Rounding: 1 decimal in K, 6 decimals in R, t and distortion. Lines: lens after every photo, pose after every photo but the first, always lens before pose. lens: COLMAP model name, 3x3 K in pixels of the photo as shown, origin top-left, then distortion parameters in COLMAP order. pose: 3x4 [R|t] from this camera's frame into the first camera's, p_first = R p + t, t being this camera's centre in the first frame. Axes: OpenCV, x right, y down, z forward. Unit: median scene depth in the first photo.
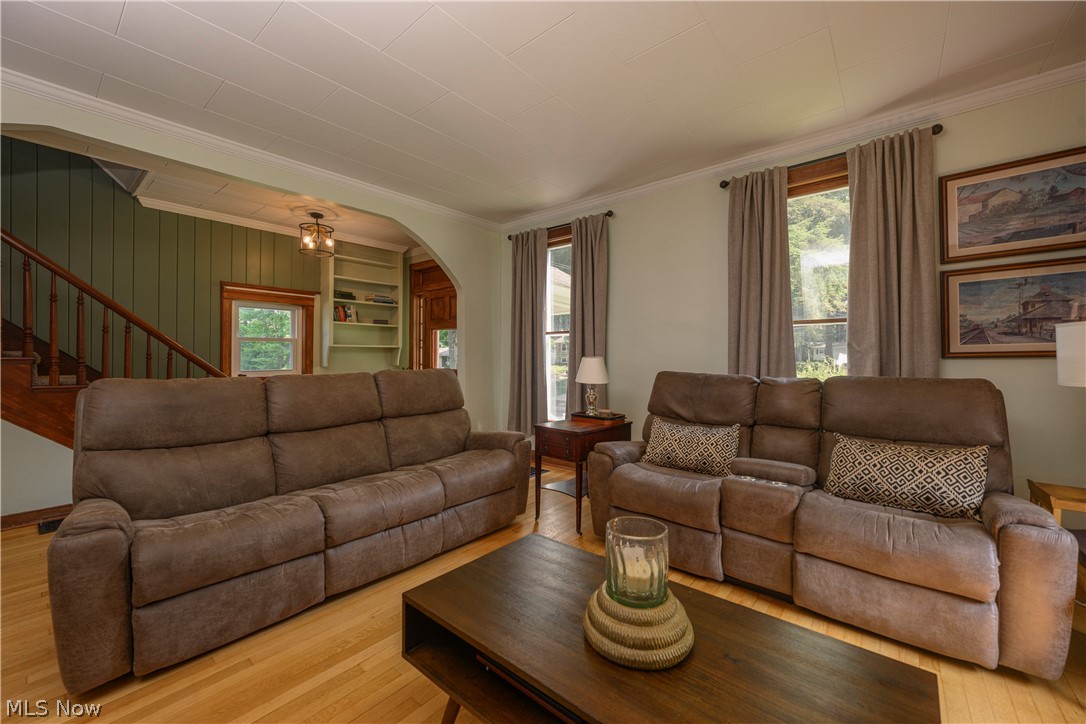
lens RADIAL K [[431.7, 0, 540.9], [0, 431.7, 356.6], [0, 0, 1]] dist [0.001622, -0.000101]
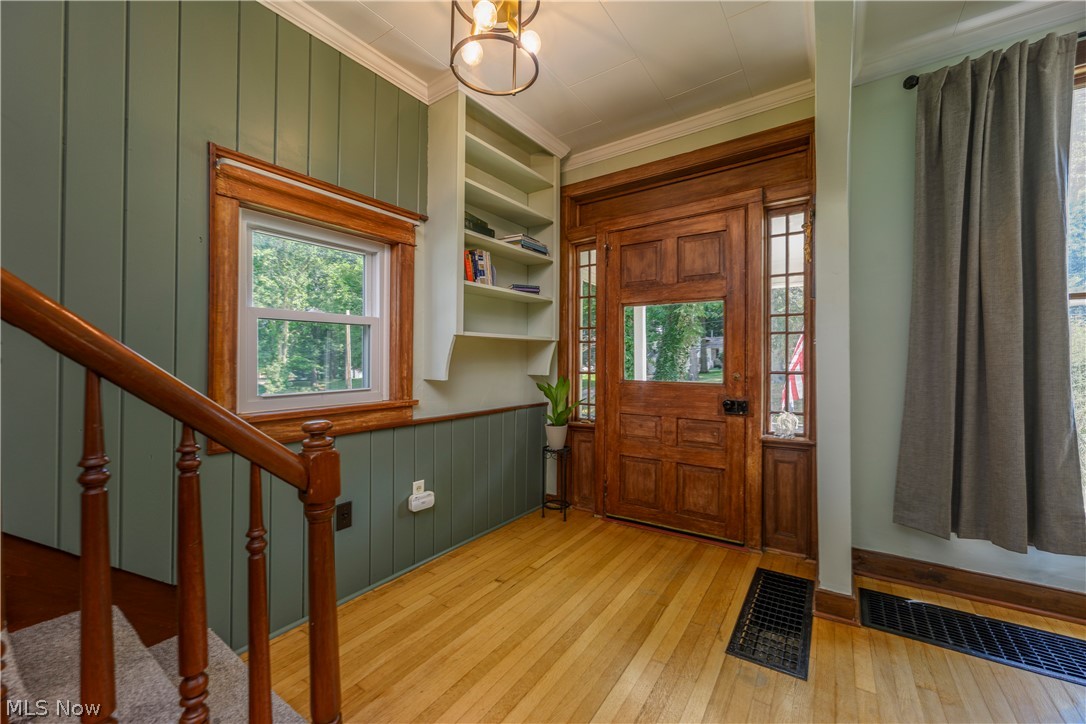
lens RADIAL K [[431.7, 0, 544.8], [0, 431.7, 357.7], [0, 0, 1]] dist [0.001622, -0.000101]
pose [[0.996538, -0.002483, 0.083105, -0.426403], [0.002226, 0.999992, 0.003182, -0.002111], [-0.083112, -0.002986, 0.996536, 0.536102]]
